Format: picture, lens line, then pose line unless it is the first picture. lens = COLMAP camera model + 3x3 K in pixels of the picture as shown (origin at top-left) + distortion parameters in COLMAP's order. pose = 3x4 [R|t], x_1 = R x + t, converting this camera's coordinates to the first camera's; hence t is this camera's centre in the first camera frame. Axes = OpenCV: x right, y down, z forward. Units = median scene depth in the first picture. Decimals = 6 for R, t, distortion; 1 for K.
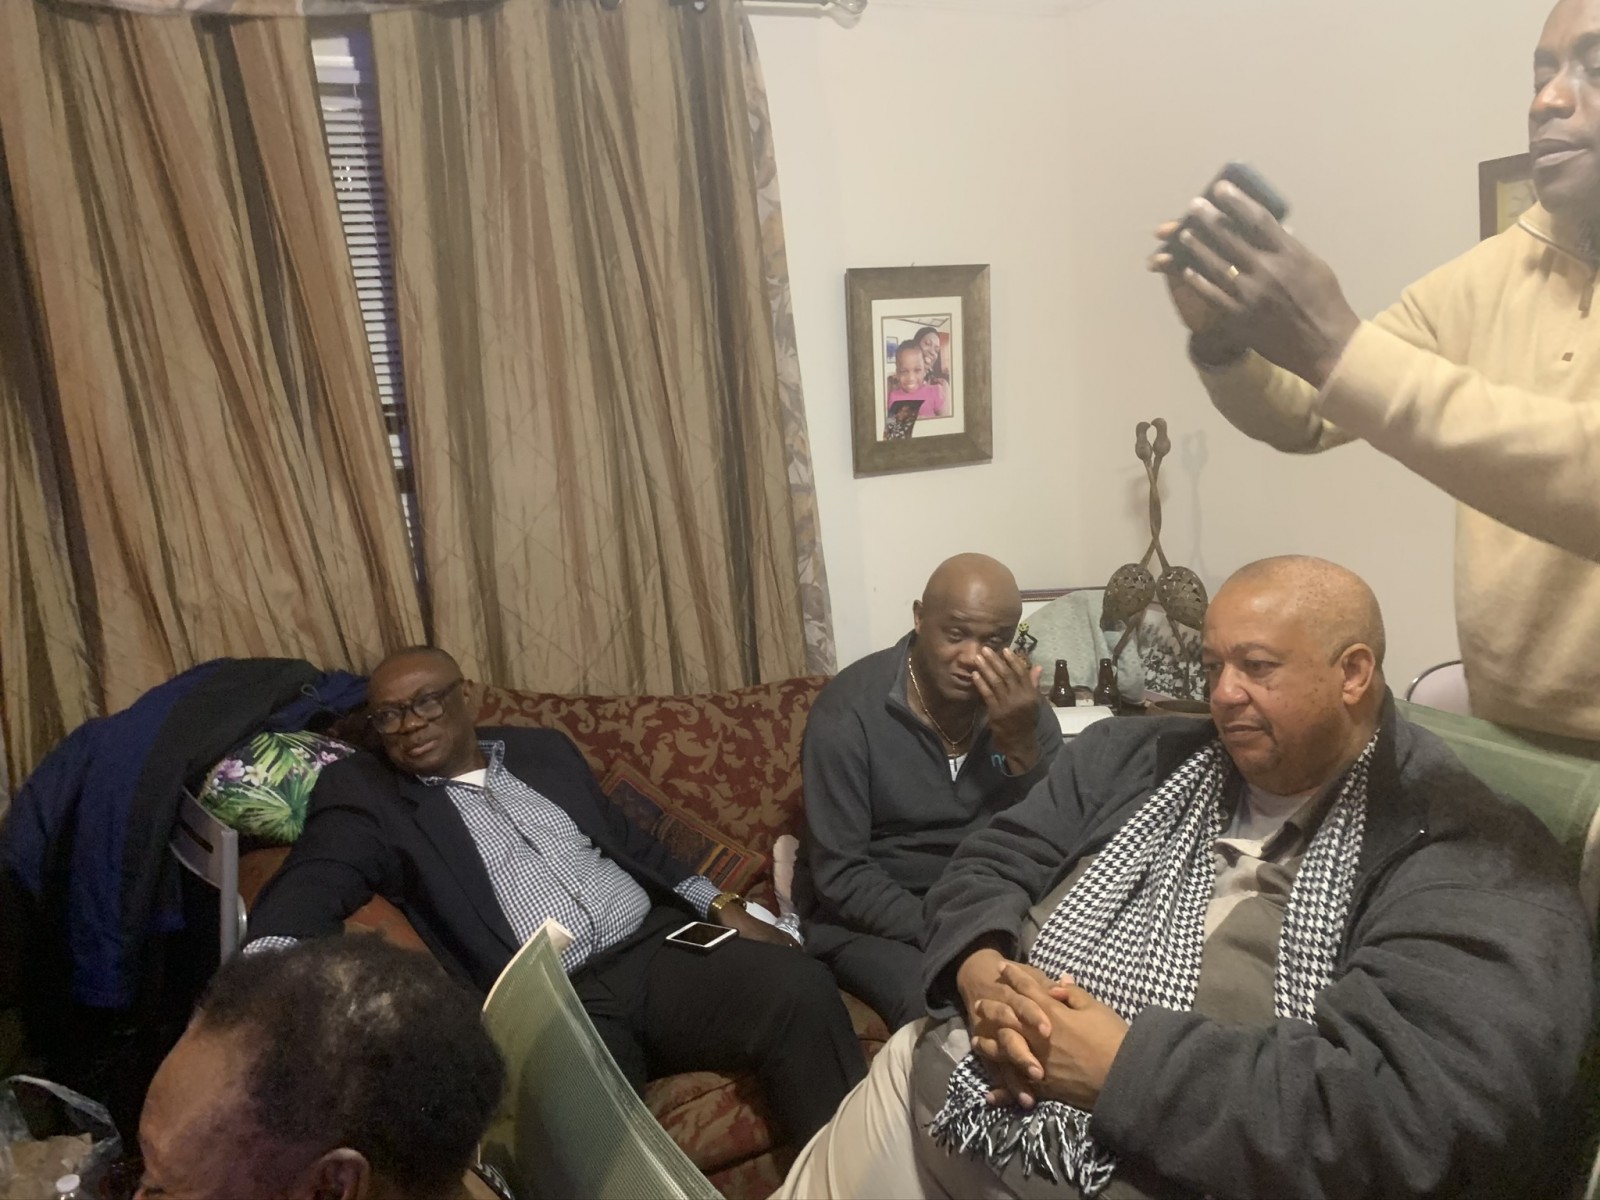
lens RADIAL K [[1234.0, 0, 802.1], [0, 1234.0, 606.6], [0, 0, 1]] dist [0.022509, -0.019847]
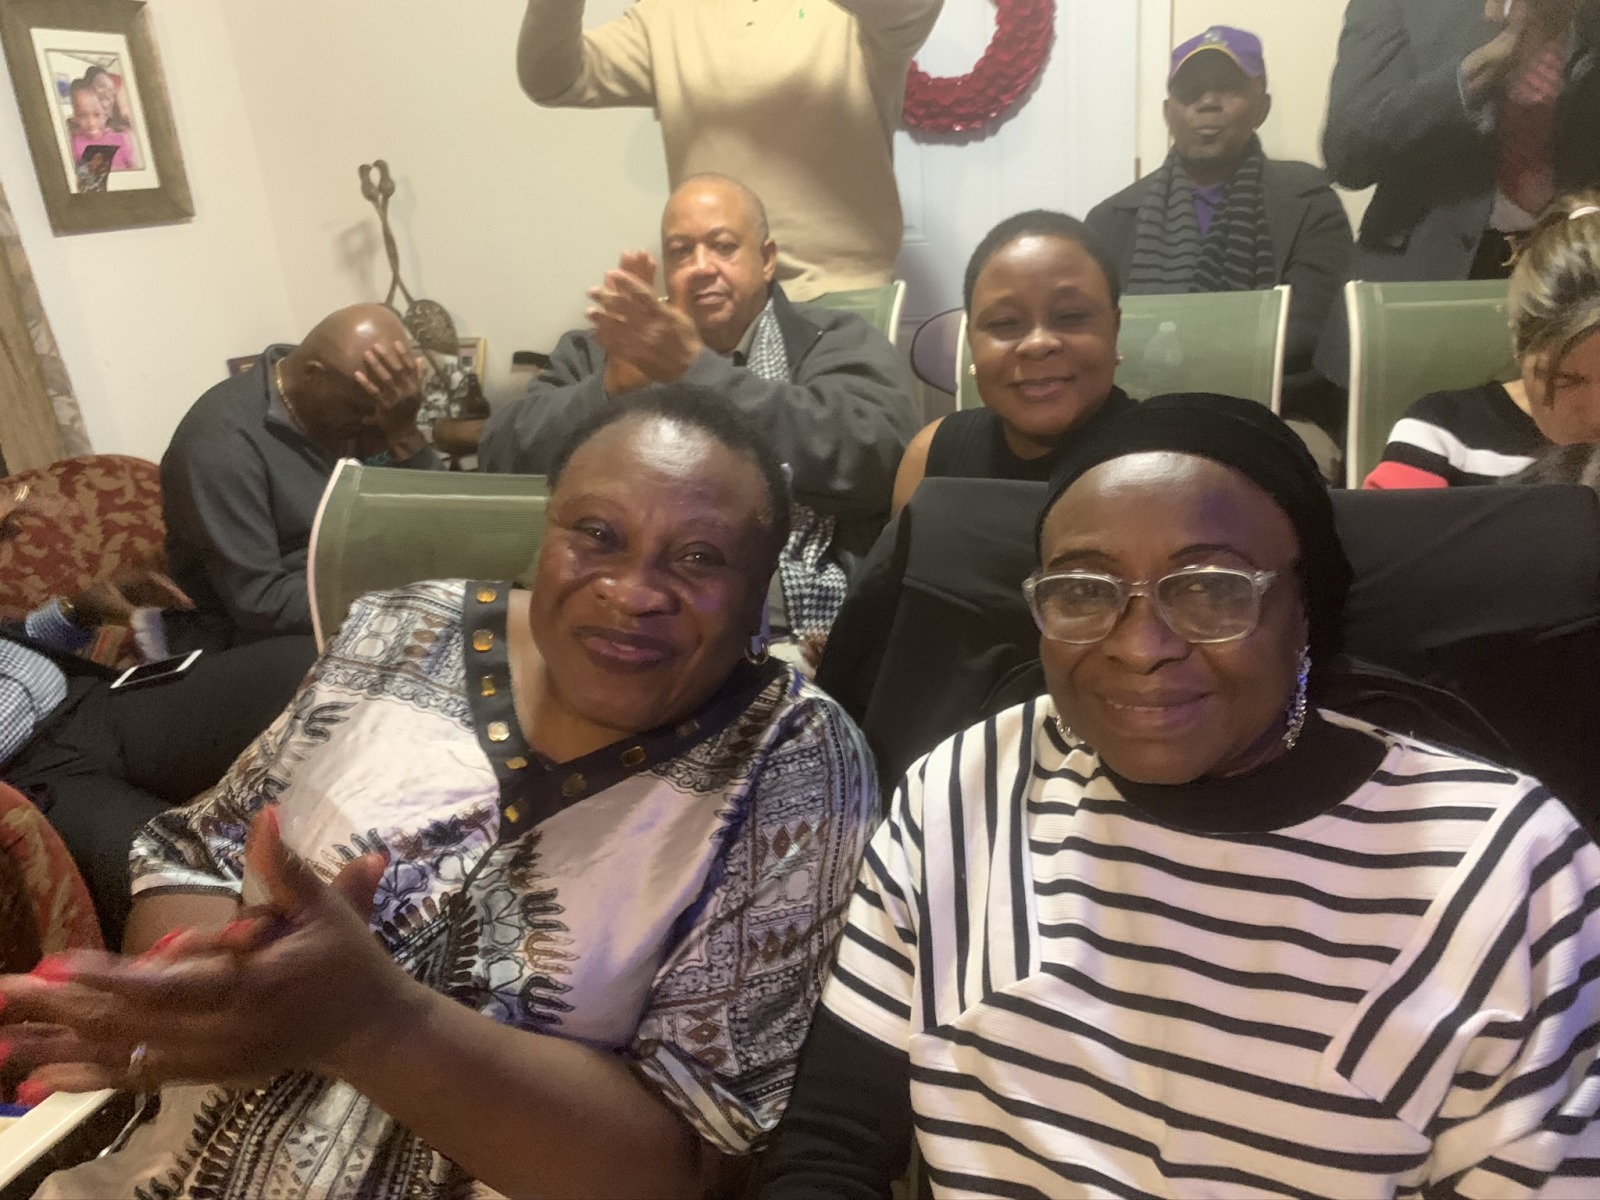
lens RADIAL K [[1234.0, 0, 809.7], [0, 1234.0, 572.7], [0, 0, 1]] dist [0.022509, -0.019847]
pose [[0.691225, -0.228348, 0.685613, -0.249930], [0.173312, 0.973456, 0.149486, 0.091916], [-0.701549, 0.015496, 0.712452, -0.012464]]
